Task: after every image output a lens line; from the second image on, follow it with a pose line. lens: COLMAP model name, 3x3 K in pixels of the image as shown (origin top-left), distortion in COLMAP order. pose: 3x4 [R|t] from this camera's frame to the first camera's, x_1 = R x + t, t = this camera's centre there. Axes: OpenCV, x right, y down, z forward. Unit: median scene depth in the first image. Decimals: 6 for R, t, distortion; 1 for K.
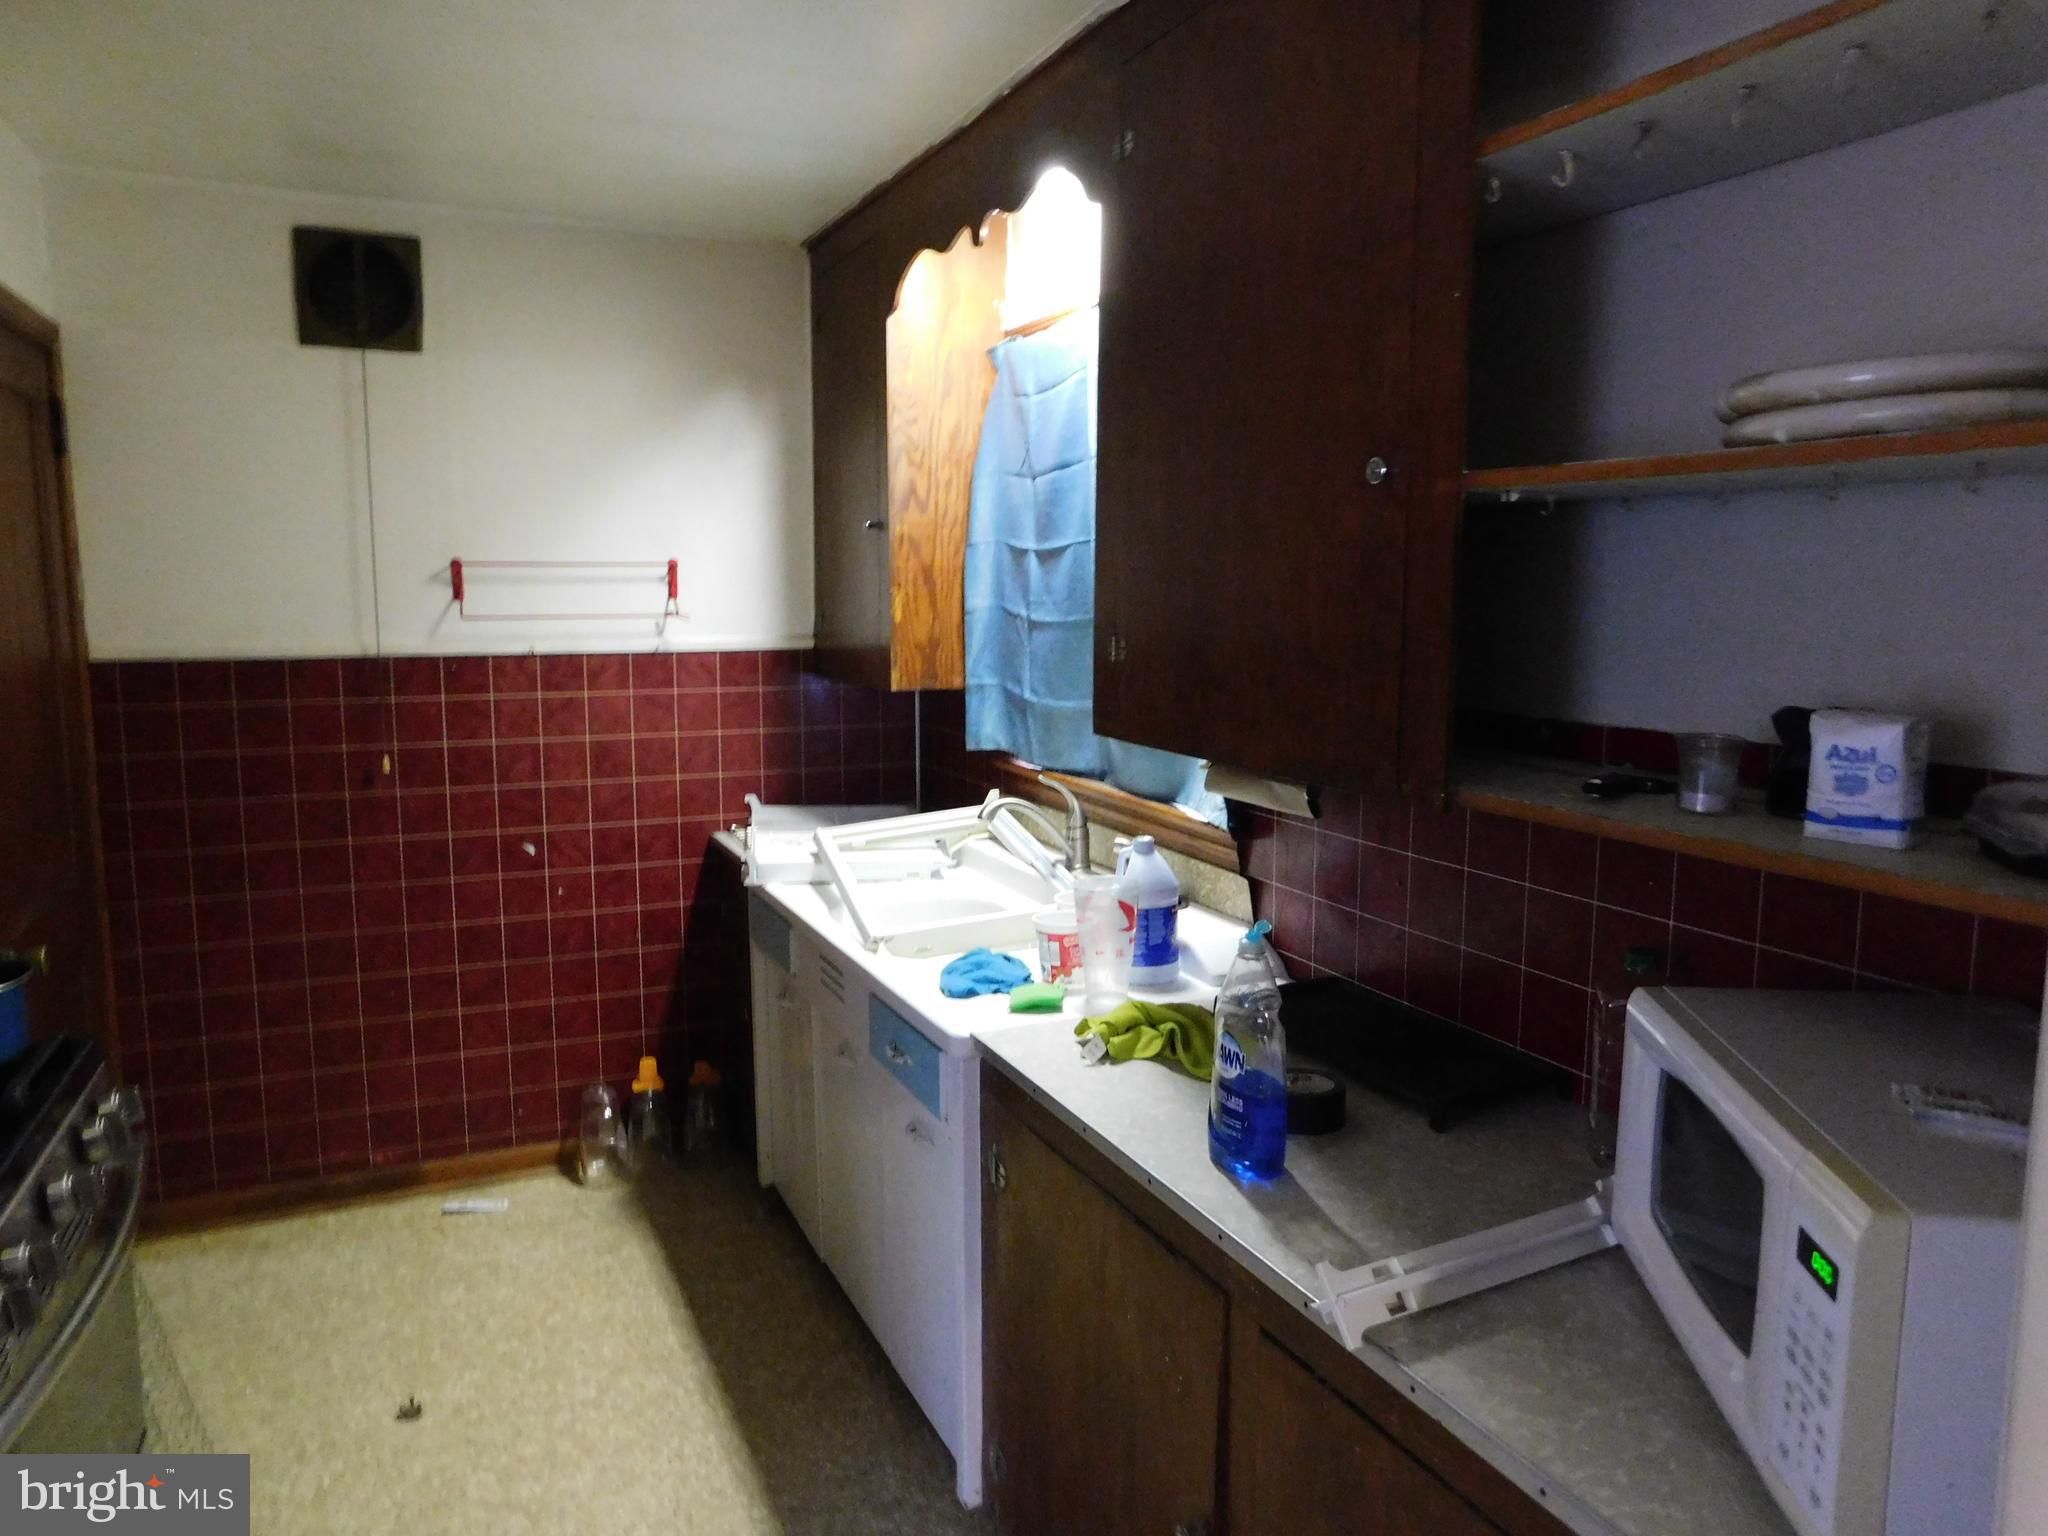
lens RADIAL K [[1361.4, 0, 1025.0], [0, 1361.4, 758.2], [0, 0, 1]] dist [-0.068313, 0.060392]
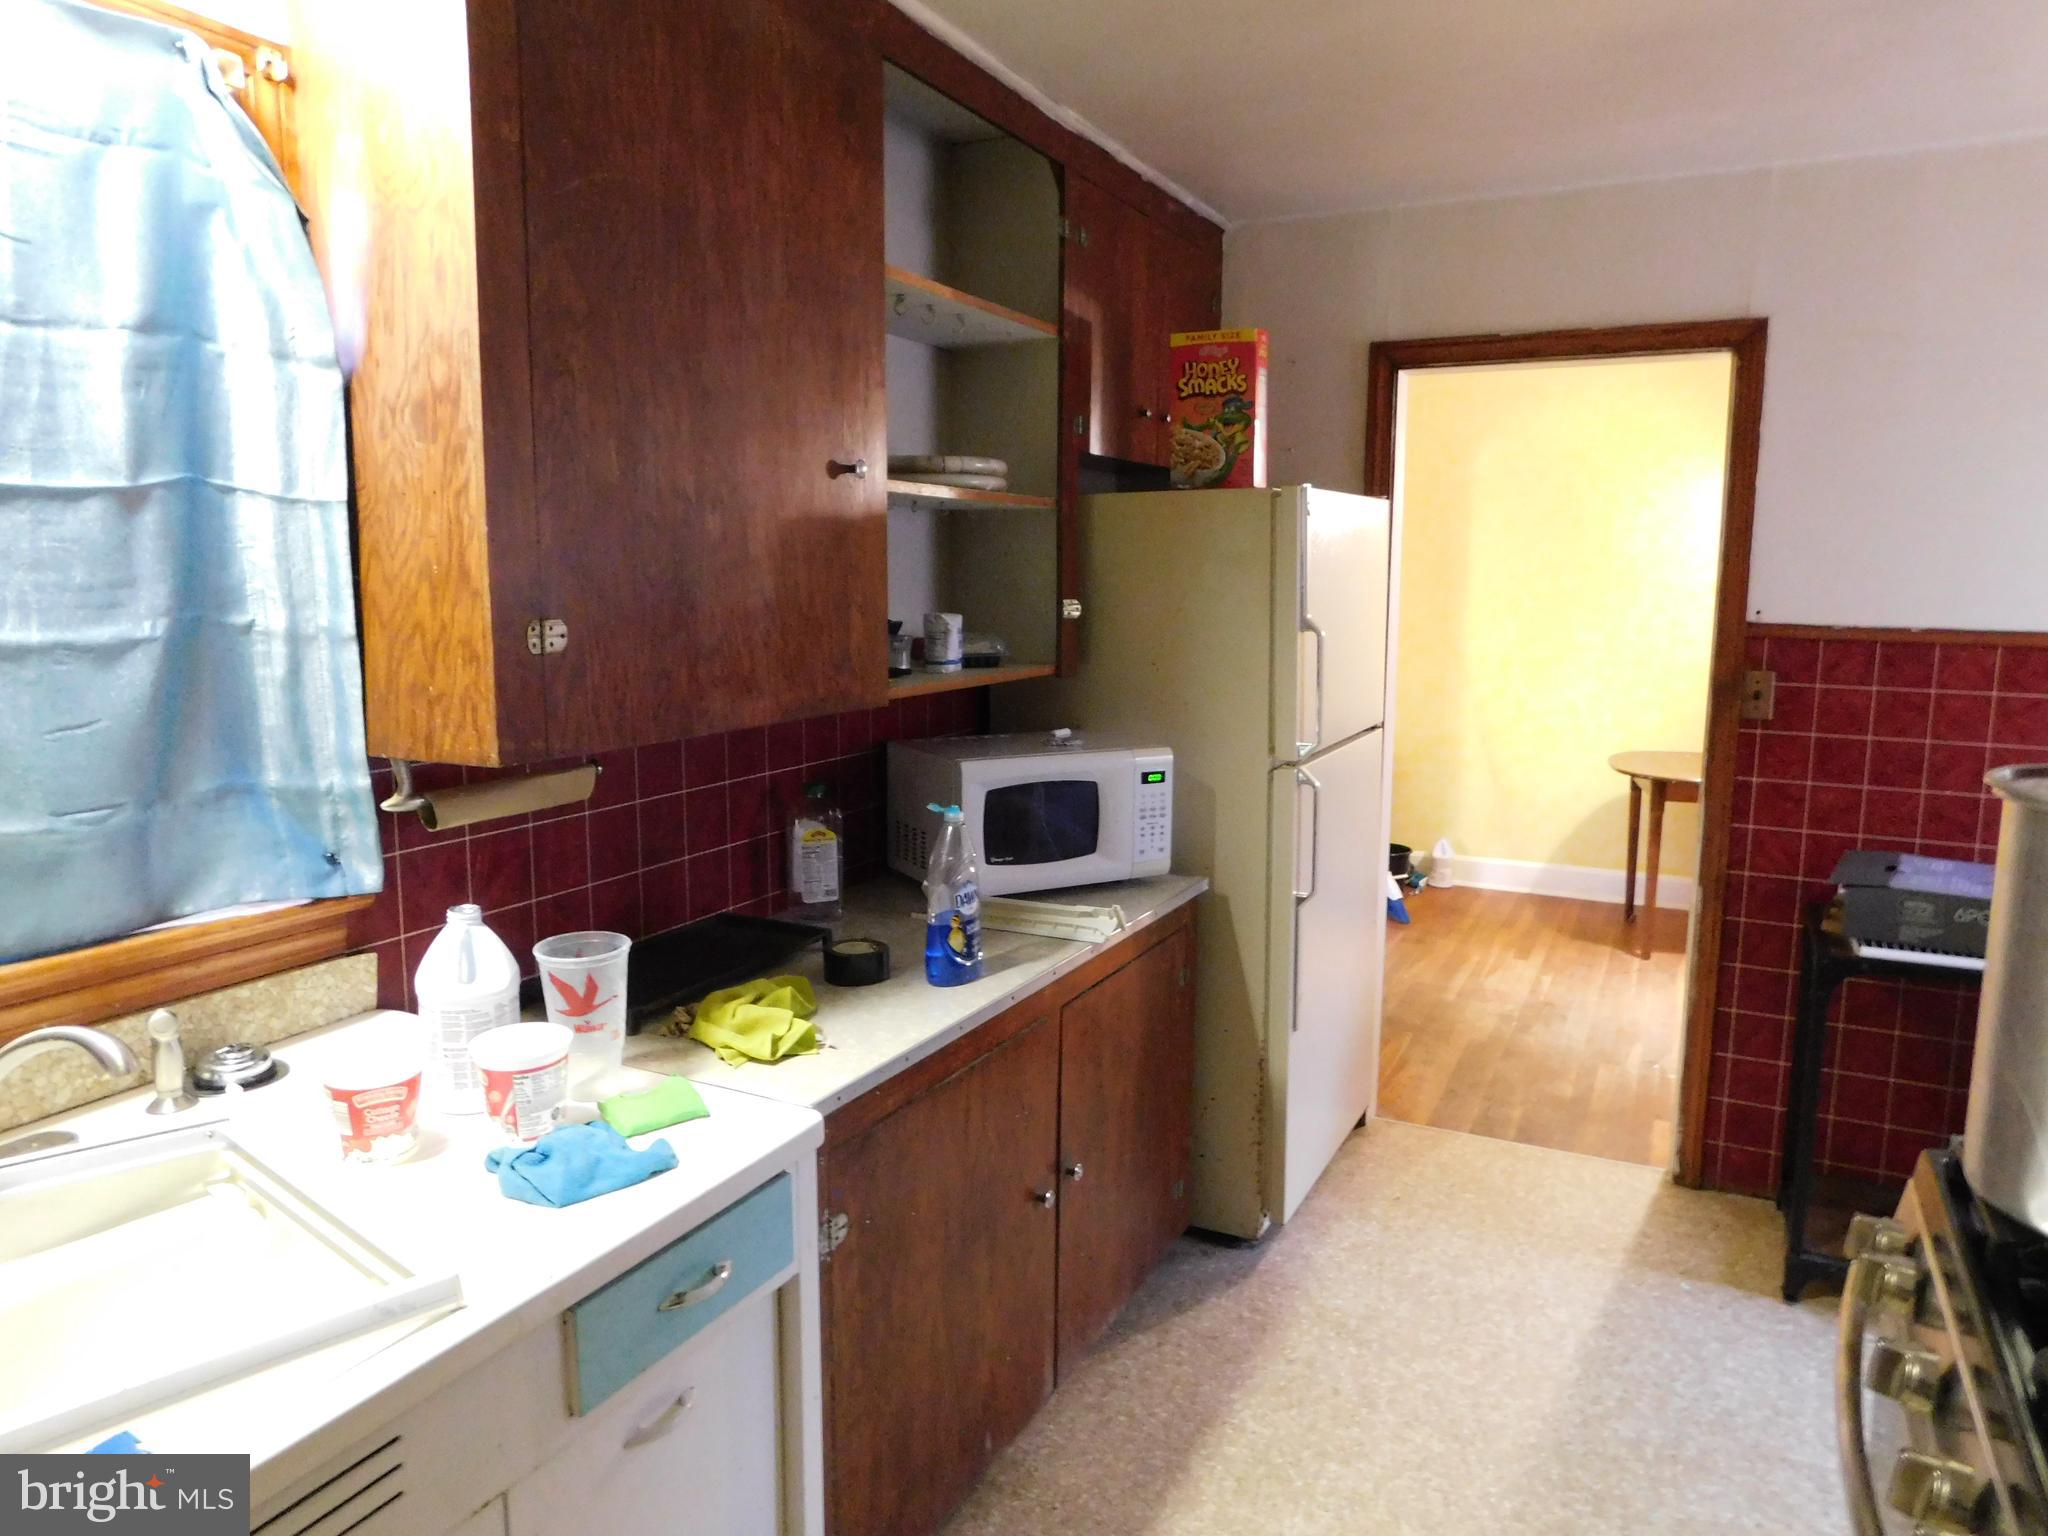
lens RADIAL K [[1361.4, 0, 1025.0], [0, 1361.4, 758.2], [0, 0, 1]] dist [-0.068313, 0.060392]
pose [[-0.609965, -0.120476, 0.783217, -1.069172], [0.092703, 0.970740, 0.221518, -0.247993], [-0.786988, 0.207725, -0.580948, 1.938556]]
